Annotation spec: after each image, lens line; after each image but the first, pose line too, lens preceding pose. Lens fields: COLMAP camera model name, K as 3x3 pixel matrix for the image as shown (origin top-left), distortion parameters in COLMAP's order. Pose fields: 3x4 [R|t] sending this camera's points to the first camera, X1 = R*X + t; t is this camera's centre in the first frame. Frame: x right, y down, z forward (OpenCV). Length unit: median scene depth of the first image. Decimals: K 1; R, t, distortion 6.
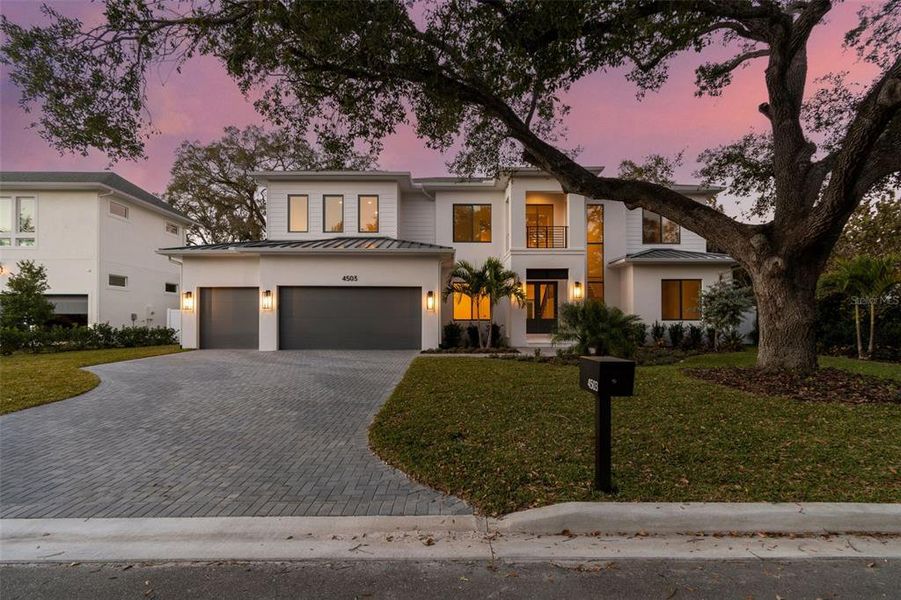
lens RADIAL K [[405.3, 0, 448.6], [0, 405.3, 306.6], [0, 0, 1]] dist [0.000198, -0.000584]
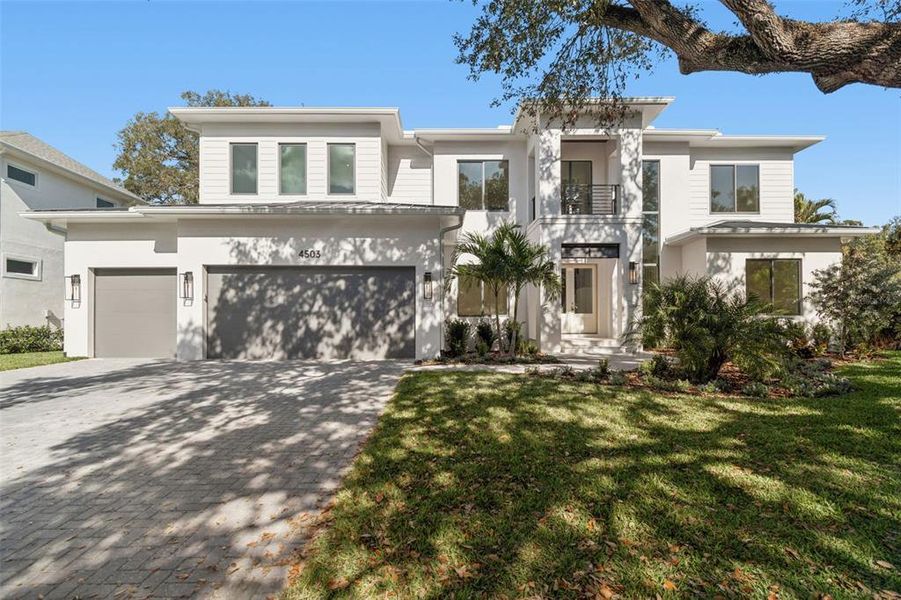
lens RADIAL K [[405.3, 0, 448.6], [0, 405.3, 306.6], [0, 0, 1]] dist [0.000198, -0.000584]
pose [[0.999781, -0.002439, 0.020799, -0.024590], [0.002438, 0.999997, 0.000073, 0.019859], [-0.020800, -0.000023, 0.999784, 0.300985]]
